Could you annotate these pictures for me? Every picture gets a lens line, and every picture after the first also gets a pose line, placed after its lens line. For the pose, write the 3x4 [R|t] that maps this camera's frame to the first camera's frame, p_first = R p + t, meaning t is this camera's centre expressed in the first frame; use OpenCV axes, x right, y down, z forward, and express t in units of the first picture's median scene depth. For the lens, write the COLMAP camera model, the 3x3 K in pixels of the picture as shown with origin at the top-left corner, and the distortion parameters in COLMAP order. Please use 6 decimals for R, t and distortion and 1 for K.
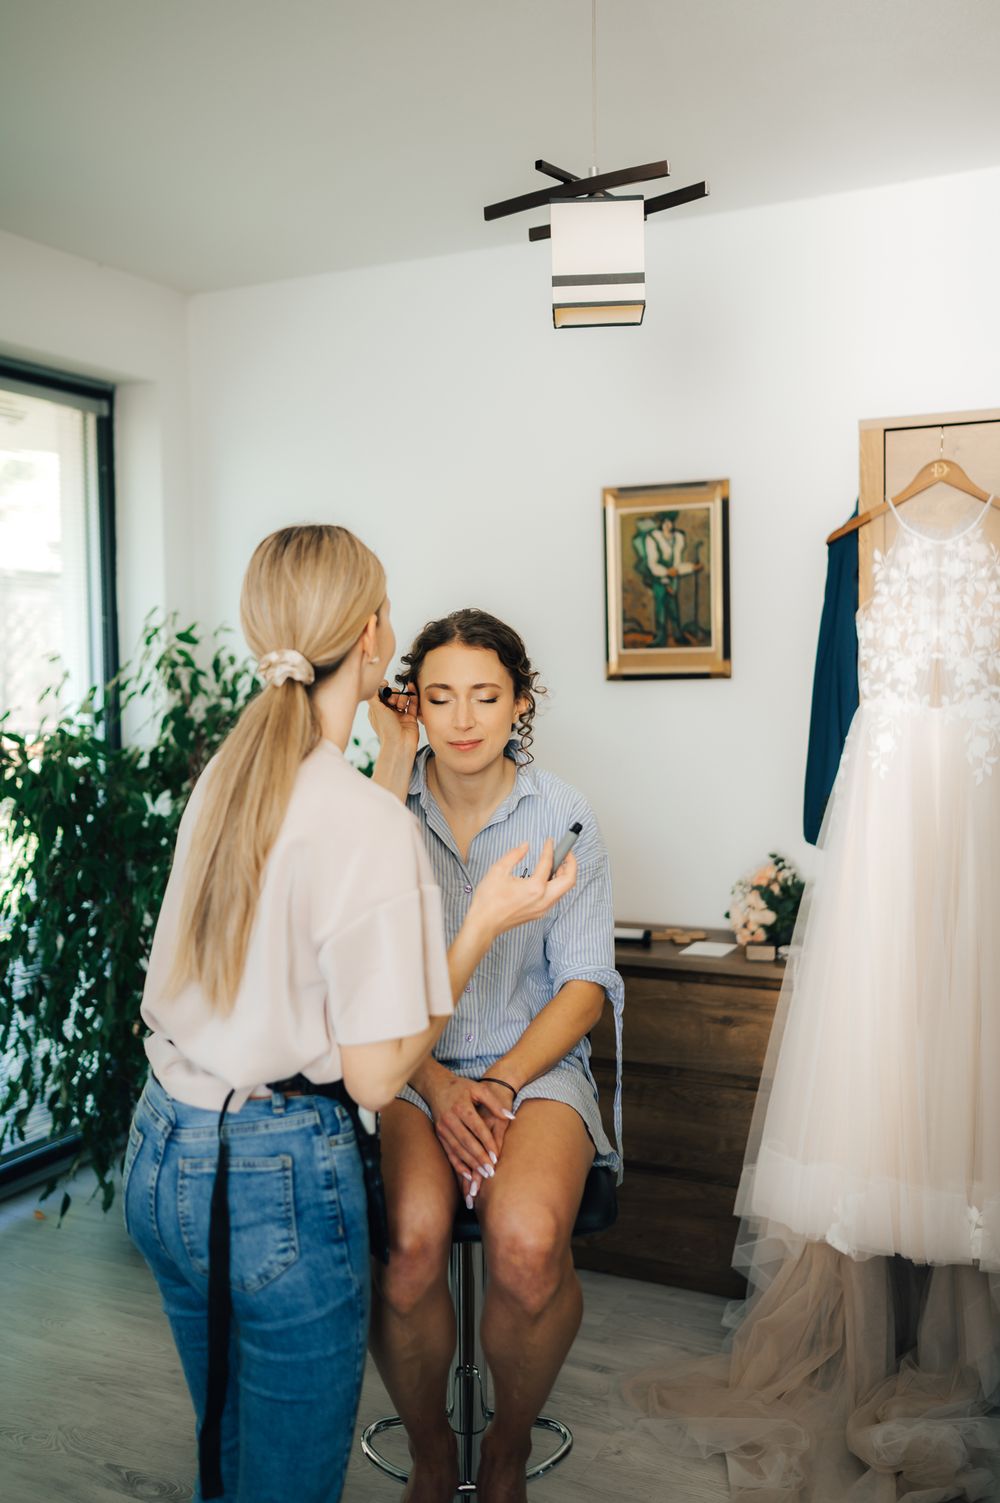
lens RADIAL K [[1434.5, 0, 500.0], [0, 1434.5, 751.5], [0, 0, 1]] dist [0.009419, 0.003870]
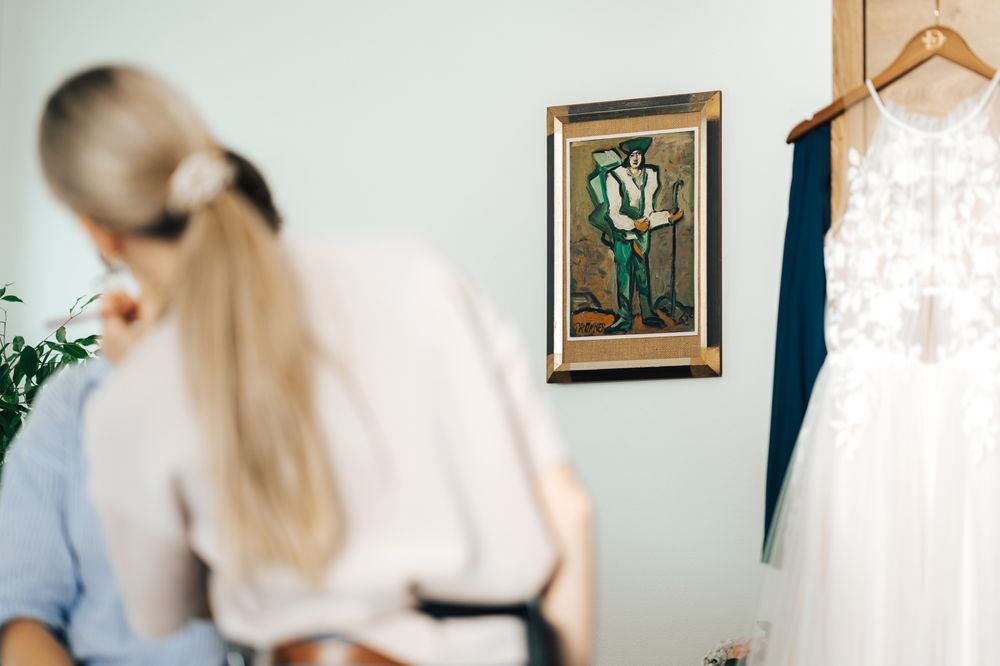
lens RADIAL K [[2449.5, 0, 500.0], [0, 2449.5, 333.0], [0, 0, 1]] dist [-0.049593, 1.439858]
pose [[0.997491, 0.022483, -0.067122, 0.170617], [-0.033335, 0.985693, -0.165220, 0.160787], [0.062447, 0.167043, 0.983970, -0.208725]]
